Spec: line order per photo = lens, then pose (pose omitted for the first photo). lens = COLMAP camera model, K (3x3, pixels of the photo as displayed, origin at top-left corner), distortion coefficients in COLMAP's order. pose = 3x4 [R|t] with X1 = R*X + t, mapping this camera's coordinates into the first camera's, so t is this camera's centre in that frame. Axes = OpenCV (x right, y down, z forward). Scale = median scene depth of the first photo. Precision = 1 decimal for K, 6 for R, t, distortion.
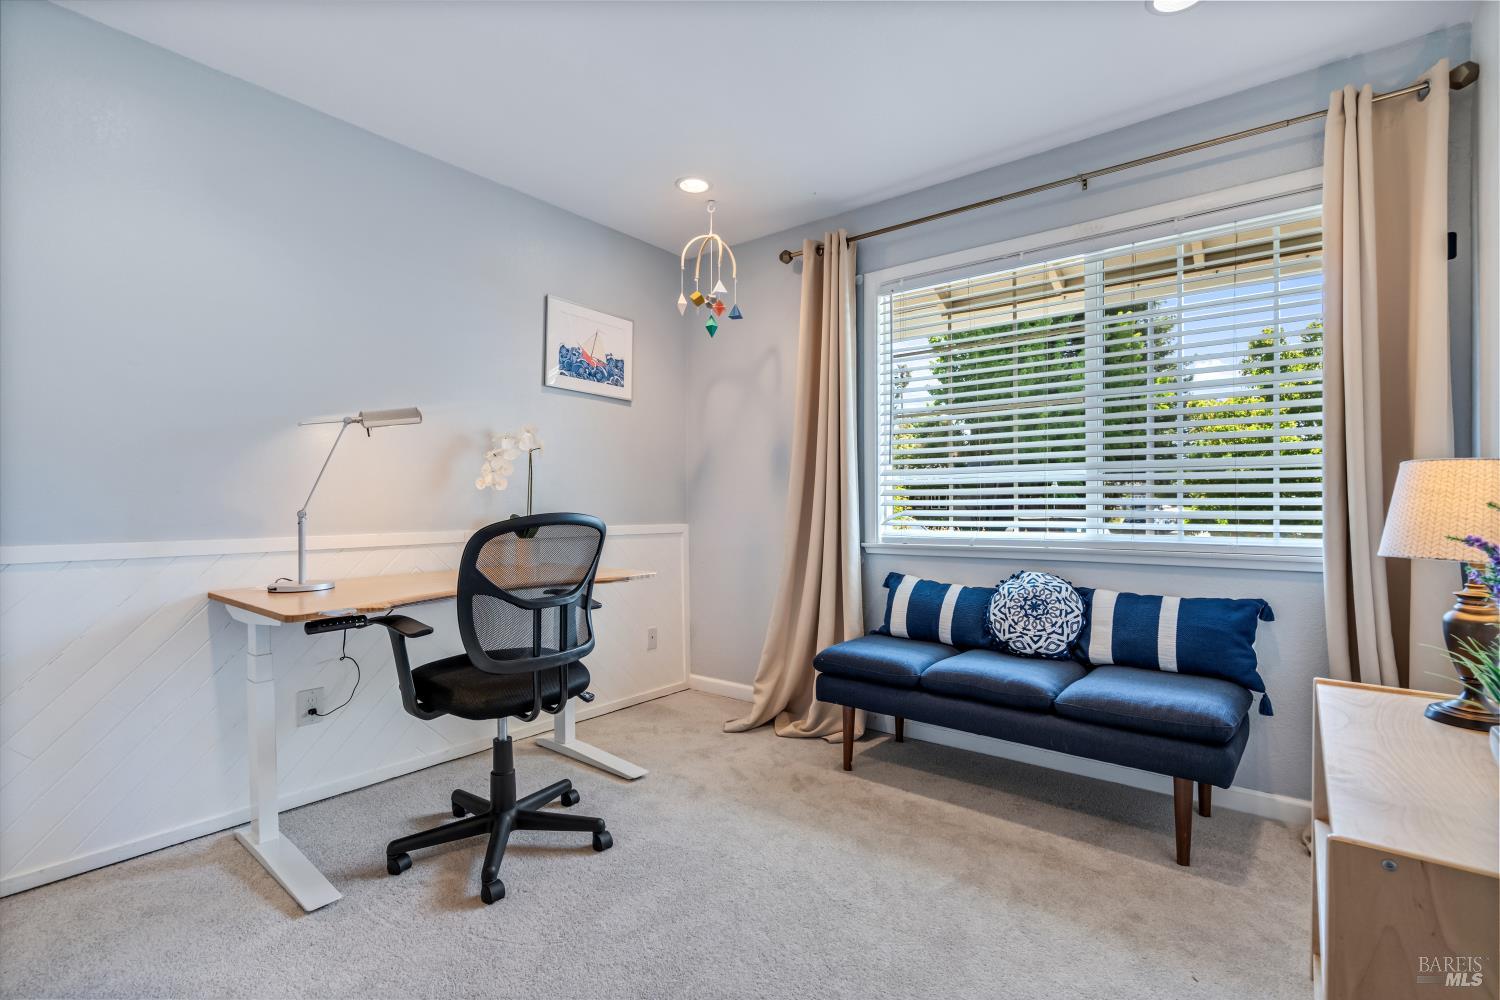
lens RADIAL K [[694.7, 0, 752.5], [0, 694.7, 499.2], [0, 0, 1]] dist [0.000706, 0.001916]
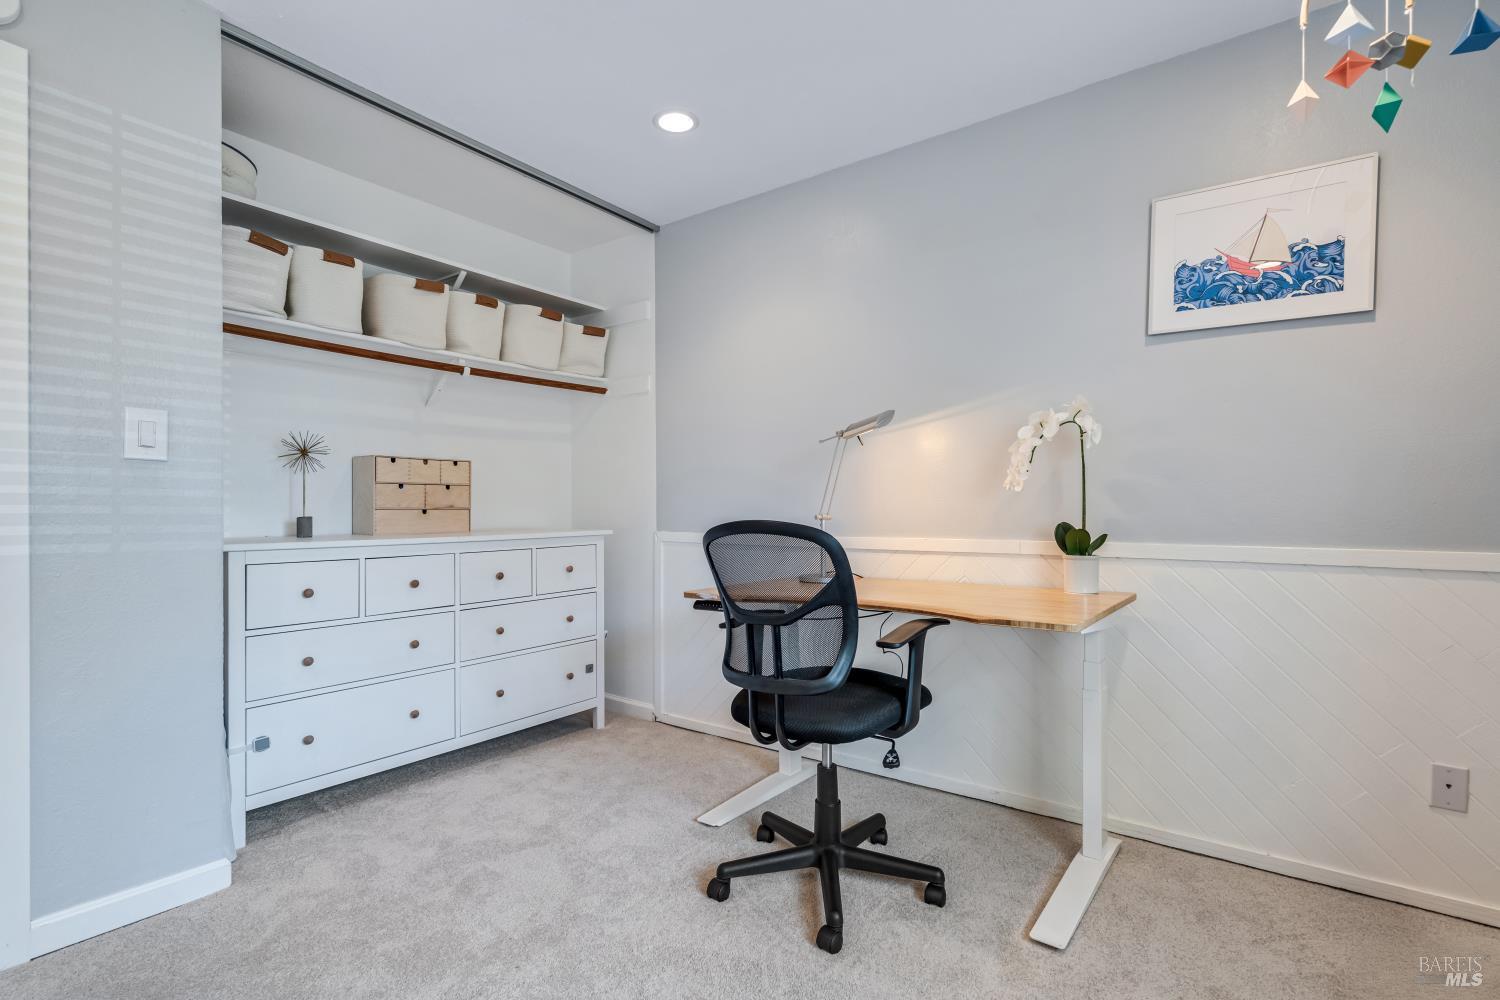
lens RADIAL K [[694.7, 0, 754.0], [0, 694.7, 508.2], [0, 0, 1]] dist [0.000706, 0.001916]
pose [[0.041456, 0.001504, -0.999139, 0.361072], [0.007275, 0.999972, 0.001807, 0.002381], [0.999114, -0.007343, 0.041444, 0.569971]]
